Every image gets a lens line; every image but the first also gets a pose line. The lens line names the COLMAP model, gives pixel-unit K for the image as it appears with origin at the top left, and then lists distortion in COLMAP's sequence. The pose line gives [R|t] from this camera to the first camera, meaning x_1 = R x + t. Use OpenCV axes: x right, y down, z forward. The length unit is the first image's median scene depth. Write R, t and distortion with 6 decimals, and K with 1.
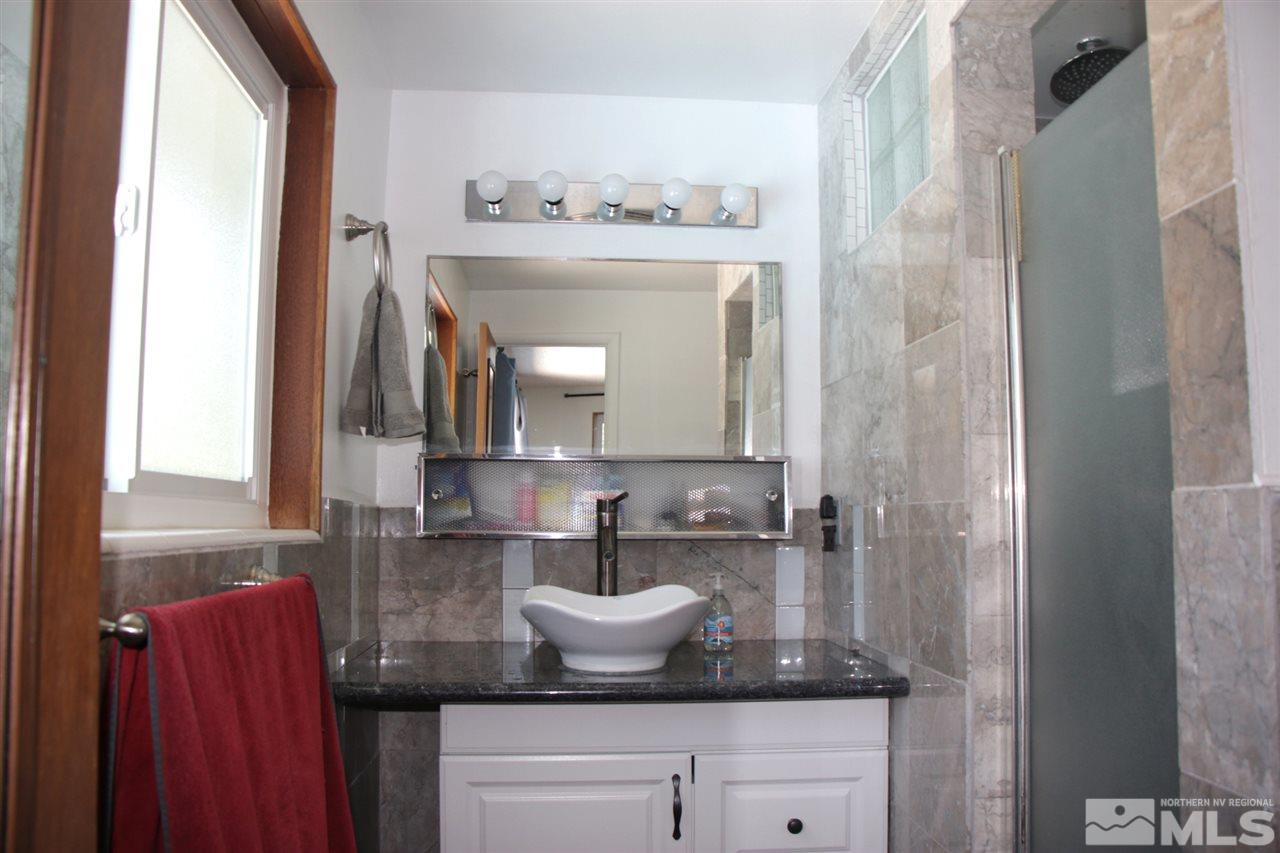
lens RADIAL K [[1071.5, 0, 640.6], [0, 1071.5, 443.9], [0, 0, 1]] dist [-0.167583, 0.166063]
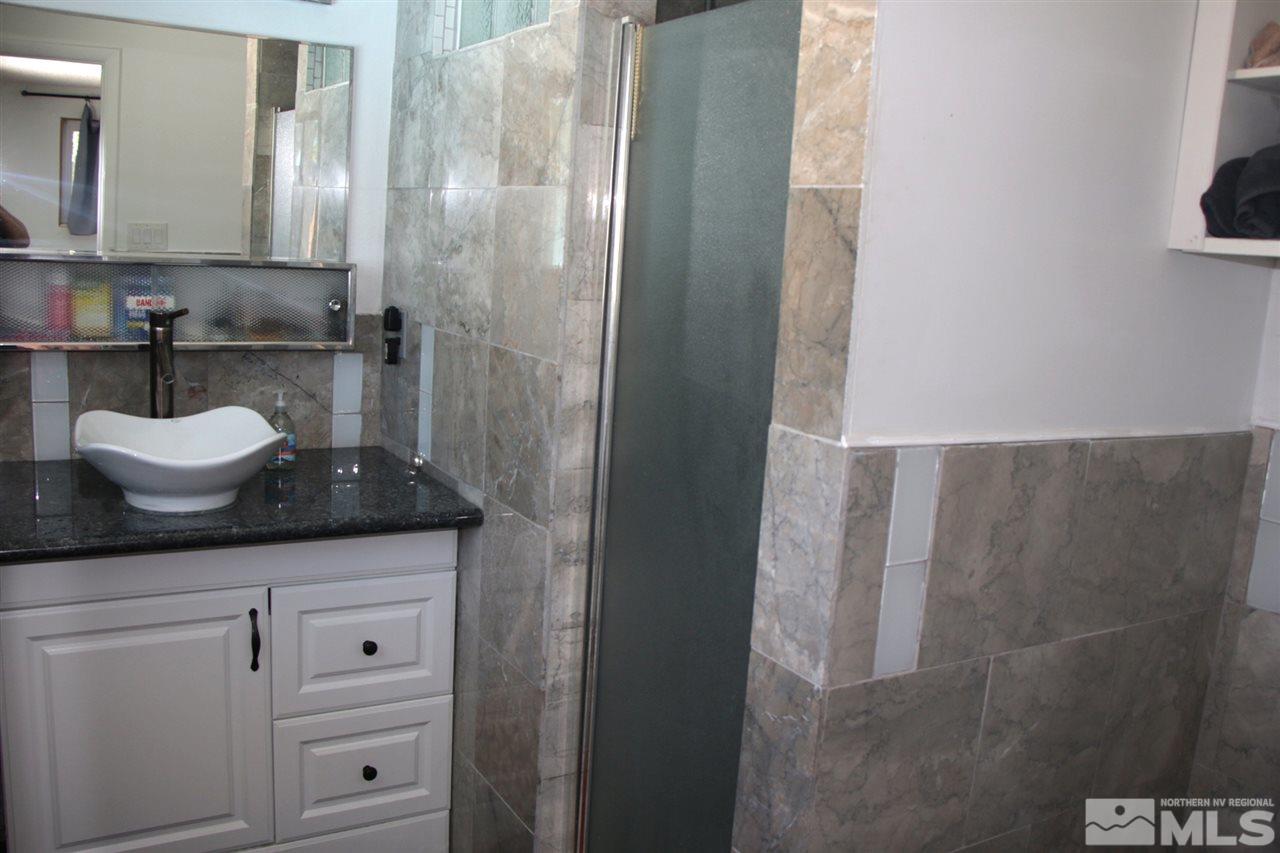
lens RADIAL K [[1118.8, 0, 682.0], [0, 1118.8, 457.9], [0, 0, 1]] dist [-0.134899, 0.067036]
pose [[0.875703, -0.021478, 0.482373, -0.185747], [-0.112029, 0.962712, 0.246243, -0.214944], [-0.469675, -0.269676, 0.840643, -0.035191]]
